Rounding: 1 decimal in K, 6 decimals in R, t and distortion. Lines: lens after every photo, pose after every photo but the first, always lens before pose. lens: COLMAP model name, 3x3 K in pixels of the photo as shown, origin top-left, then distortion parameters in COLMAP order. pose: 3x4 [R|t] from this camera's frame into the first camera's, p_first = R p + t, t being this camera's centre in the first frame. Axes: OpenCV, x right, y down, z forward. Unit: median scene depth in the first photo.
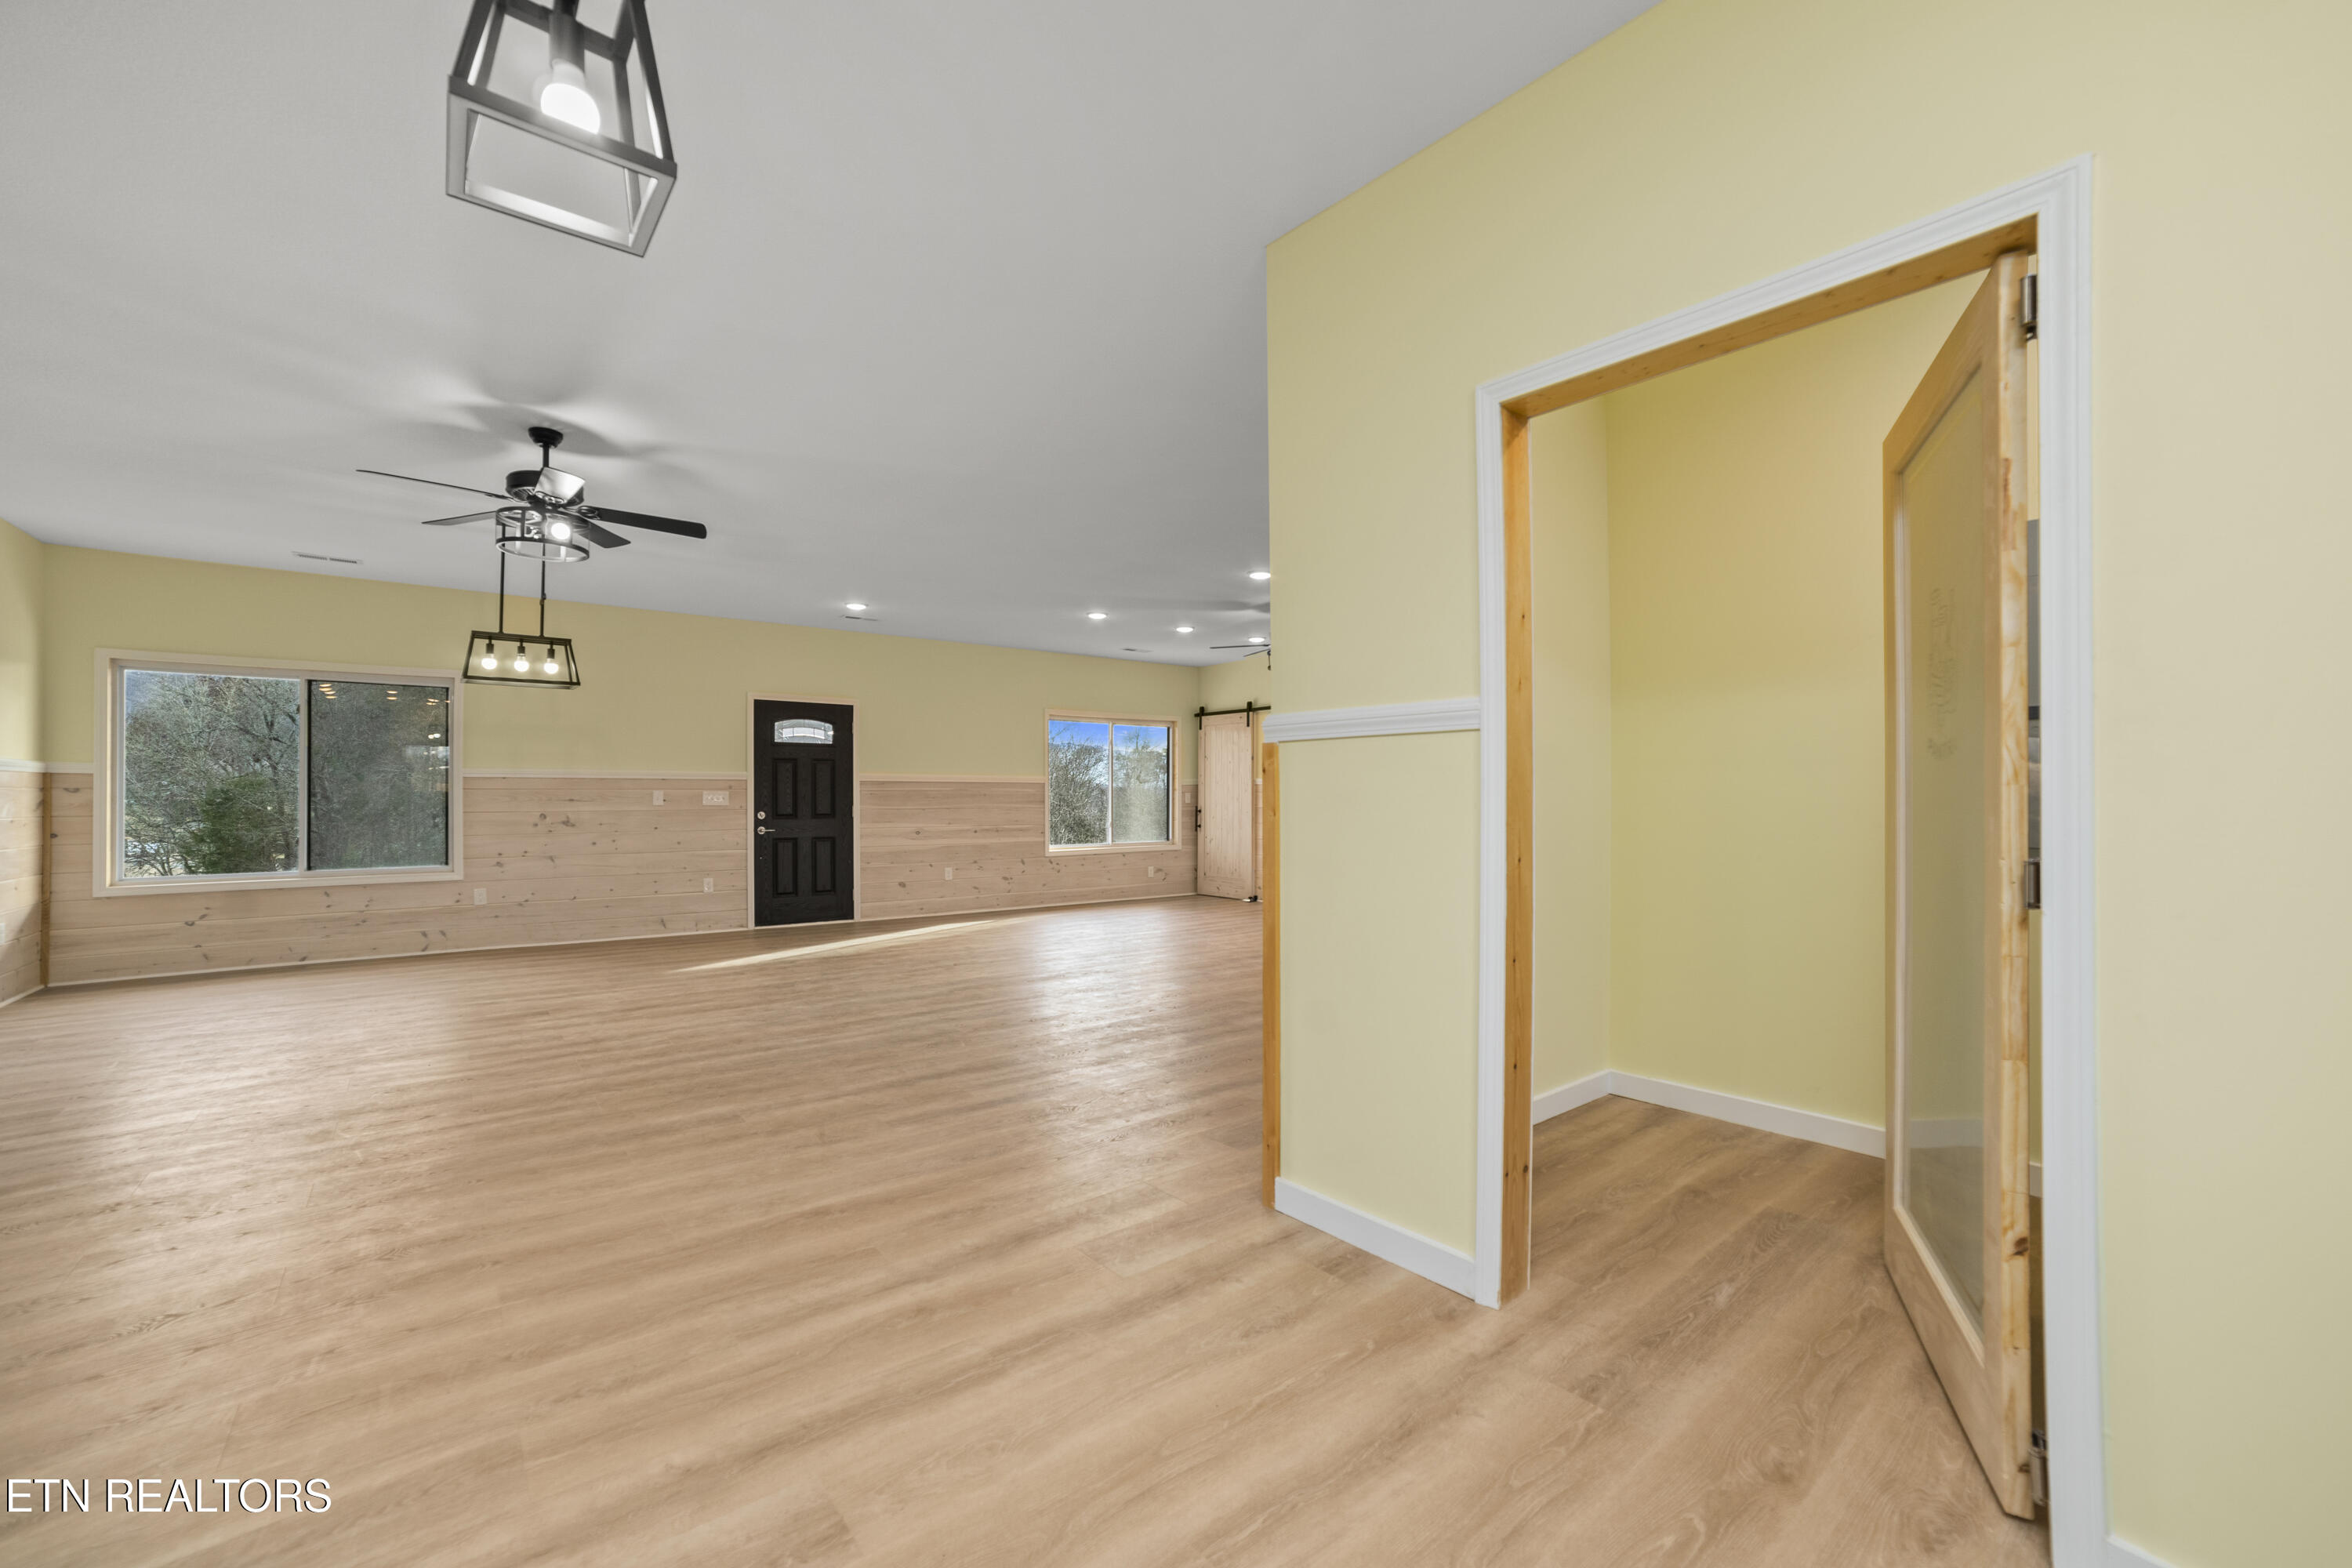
lens RADIAL K [[978.8, 0, 1215.9], [0, 978.8, 794.8], [0, 0, 1]] dist [-0.058192, 0.017376]
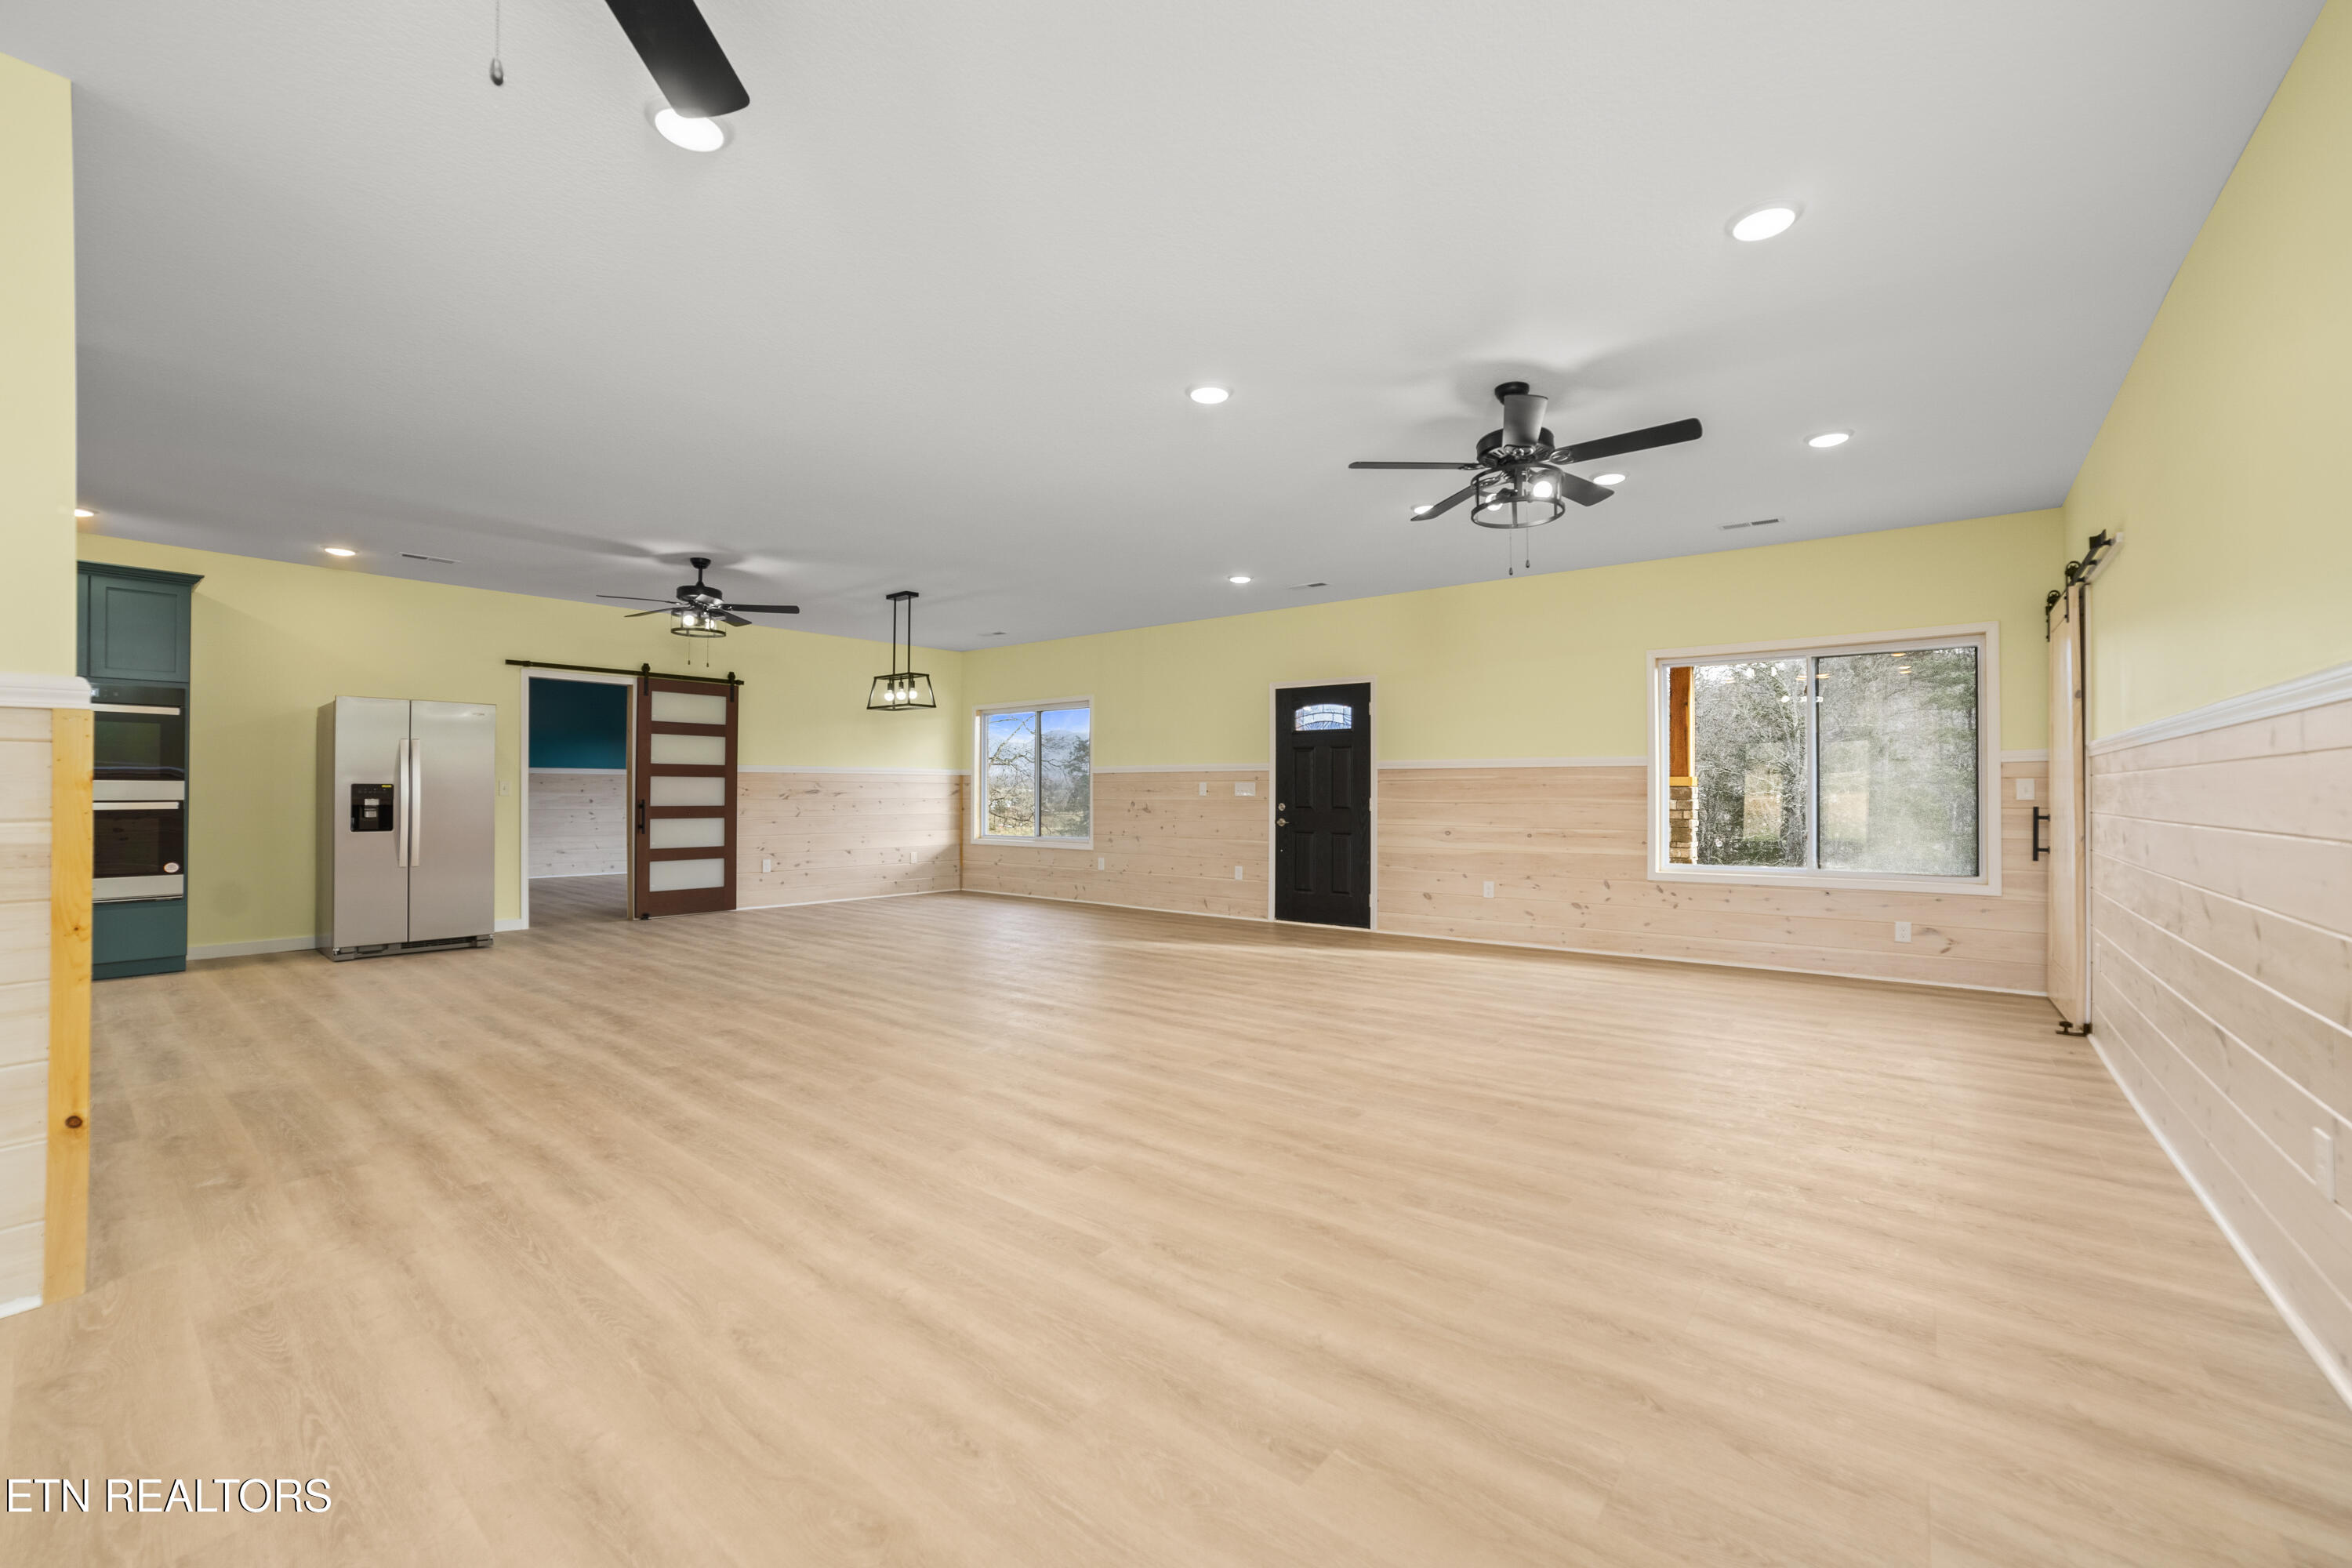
lens RADIAL K [[978.8, 0, 1180.0], [0, 978.8, 771.3], [0, 0, 1]] dist [-0.058192, 0.017376]
pose [[0.177353, -0.019318, -0.983958, 0.486345], [0.000575, 0.999809, -0.019525, 0.004745], [0.984147, 0.002897, 0.177330, 0.721729]]
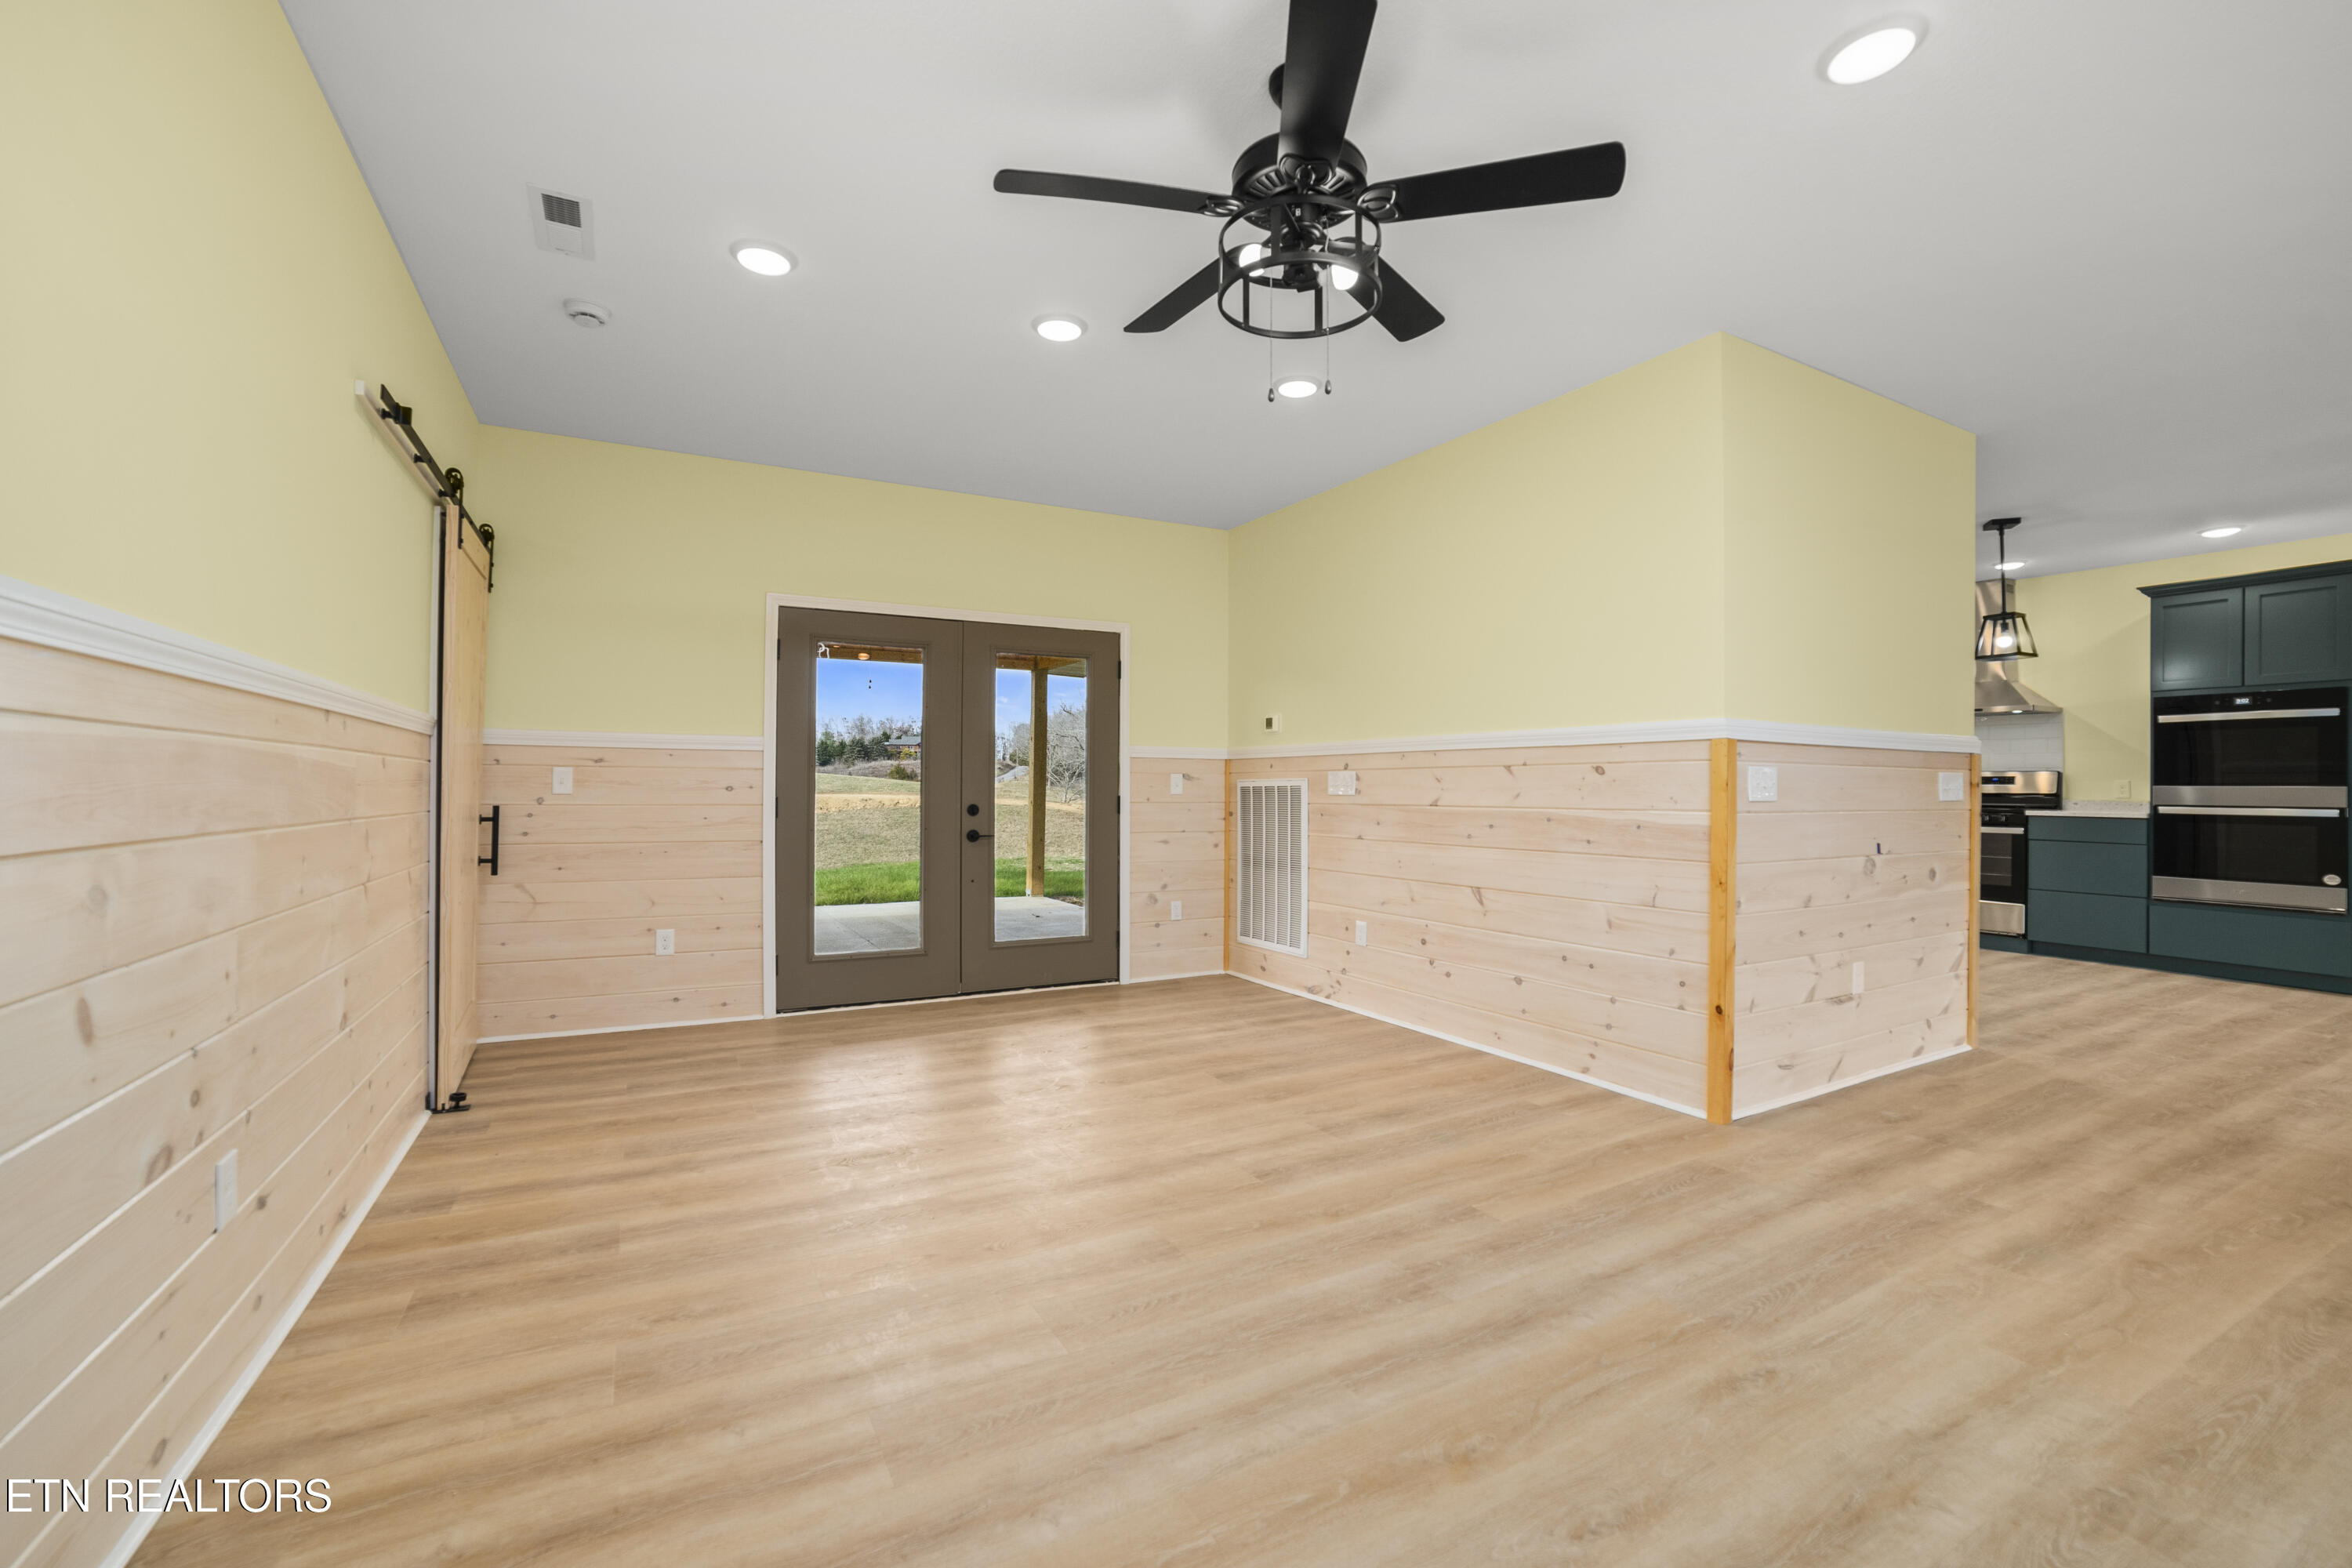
lens RADIAL K [[978.8, 0, 1174.2], [0, 978.8, 783.6], [0, 0, 1]] dist [-0.058192, 0.017376]
pose [[-0.978486, -0.008070, 0.206155, 0.322997], [-0.008838, 0.999957, -0.002805, 0.004523], [-0.206123, -0.004566, -0.978515, 0.899212]]
